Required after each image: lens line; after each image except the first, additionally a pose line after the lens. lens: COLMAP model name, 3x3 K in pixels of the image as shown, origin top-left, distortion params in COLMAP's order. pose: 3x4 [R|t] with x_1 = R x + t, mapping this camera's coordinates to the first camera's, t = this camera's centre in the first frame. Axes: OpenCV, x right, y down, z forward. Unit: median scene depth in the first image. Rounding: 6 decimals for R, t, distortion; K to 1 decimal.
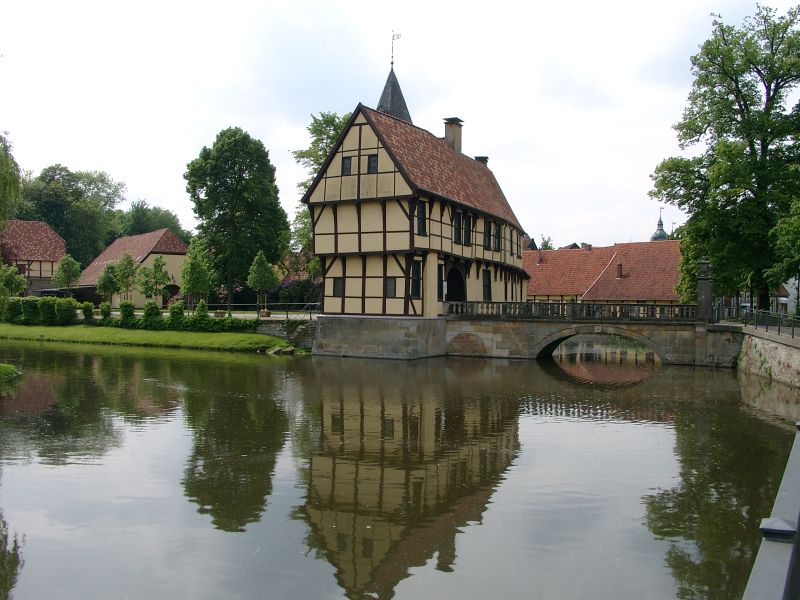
lens RADIAL K [[803.3, 0, 400.0], [0, 803.3, 300.0], [0, 0, 1]] dist [-0.189497, 0.208583]
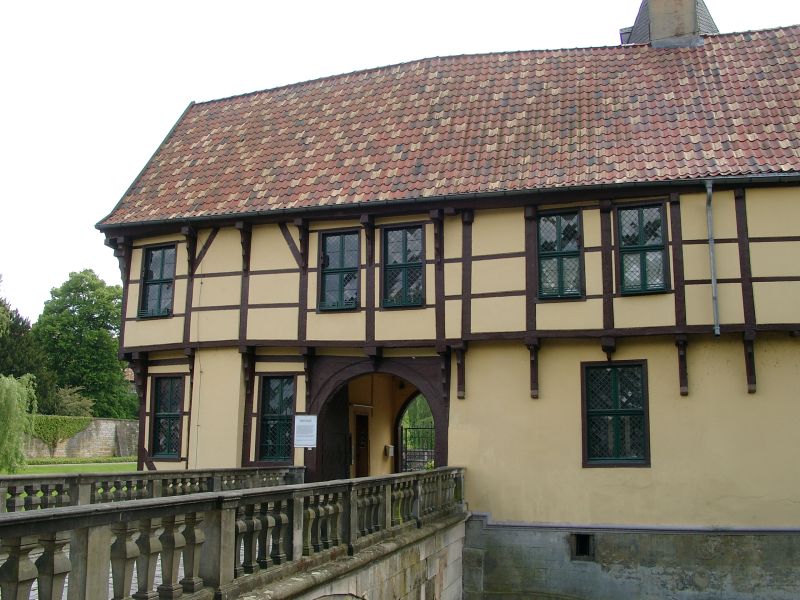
lens RADIAL K [[778.5, 0, 401.6], [0, 778.5, 319.3], [0, 0, 1]] dist [-0.169263, 0.191356]
pose [[0.159163, -0.198790, -0.967031, 0.448166], [-0.002500, 0.979434, -0.201751, 0.007224], [0.987249, 0.034529, 0.155392, 1.021144]]
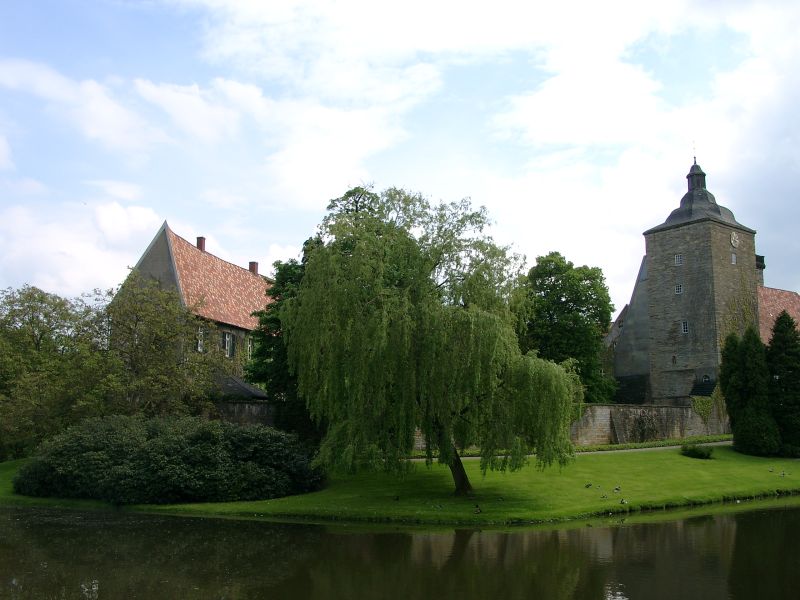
lens RADIAL K [[793.4, 0, 416.9], [0, 793.4, 317.1], [0, 0, 1]] dist [-0.191420, 0.201818]
pose [[-0.342263, -0.171896, -0.923747, 0.365429], [-0.019349, 0.984204, -0.175977, 0.002043], [0.939405, -0.042357, -0.340182, 0.868329]]
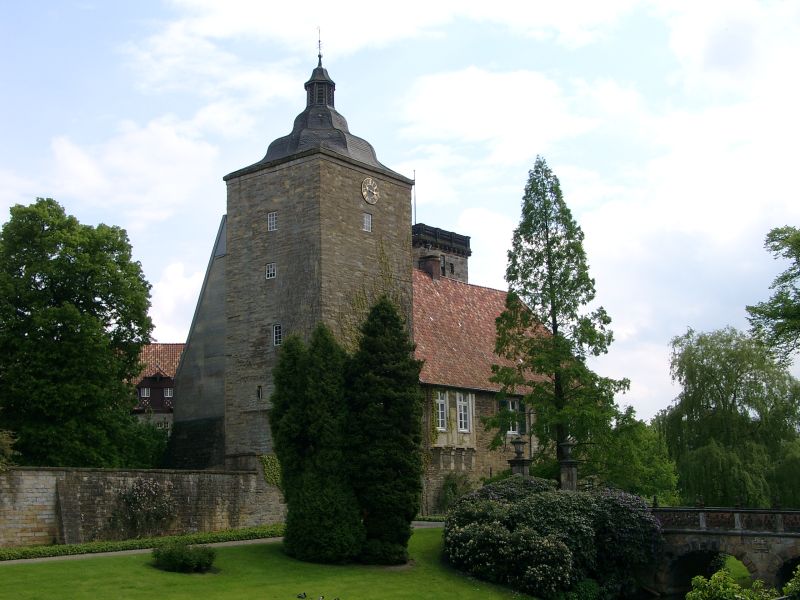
lens RADIAL K [[1143.7, 0, 400.0], [0, 1143.7, 300.0], [0, 0, 1]] dist [-0.024895, -0.036882]
pose [[-0.073880, -0.215668, -0.973668, -0.039799], [0.018721, 0.975864, -0.217575, -0.013265], [0.997091, -0.034302, -0.068059, 1.124809]]
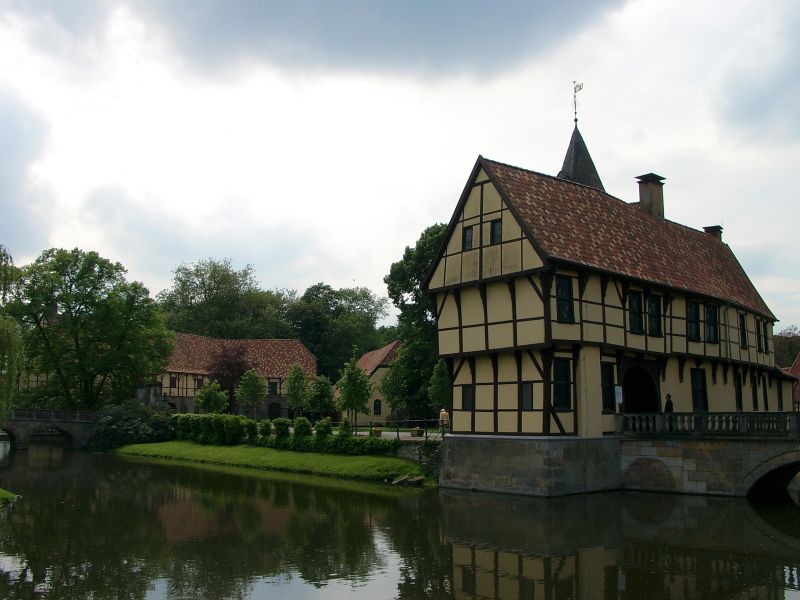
lens RADIAL K [[803.3, 0, 400.0], [0, 803.3, 300.0], [0, 0, 1]] dist [-0.189497, 0.208583]
pose [[0.922505, -0.065915, -0.380314, 0.156284], [0.010578, 0.989258, -0.145798, 0.002183], [0.385839, 0.130476, 0.913293, 0.269771]]
